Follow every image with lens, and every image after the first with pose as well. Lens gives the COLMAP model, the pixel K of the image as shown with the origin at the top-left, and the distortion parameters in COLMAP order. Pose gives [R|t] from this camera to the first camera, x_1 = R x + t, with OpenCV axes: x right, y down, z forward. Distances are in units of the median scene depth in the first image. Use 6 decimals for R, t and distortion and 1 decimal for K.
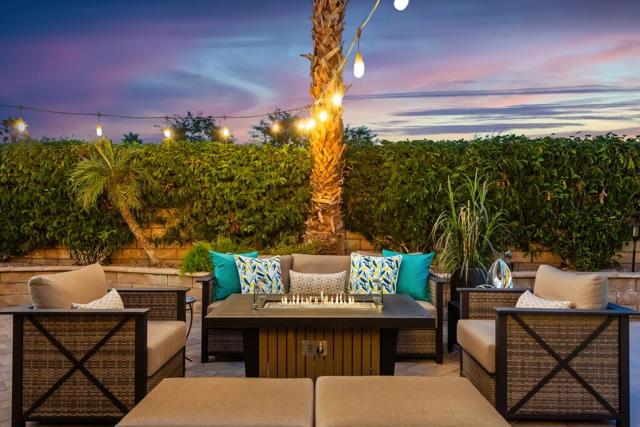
lens RADIAL K [[482.6, 0, 320.0], [0, 482.6, 213.5], [0, 0, 1]] dist [0.013713, 0.005612]
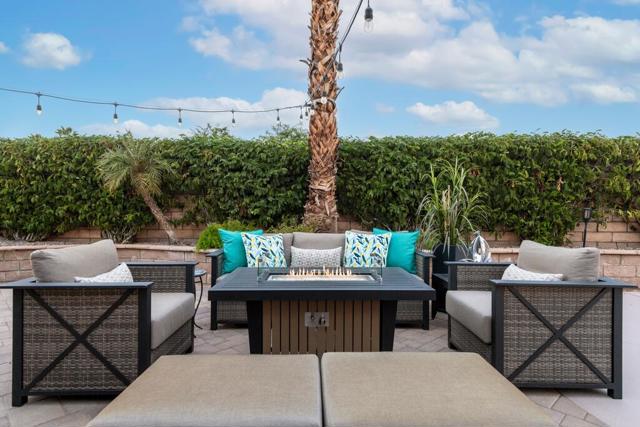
lens RADIAL K [[362.2, 0, 320.0], [0, 362.2, 213.5], [0, 0, 1]] dist [0.027224, 0.000875]
pose [[0.999699, 0.001671, 0.024481, -0.016463], [-0.002032, 0.999890, 0.014713, 0.029228], [-0.024454, -0.014759, 0.999592, 0.162738]]
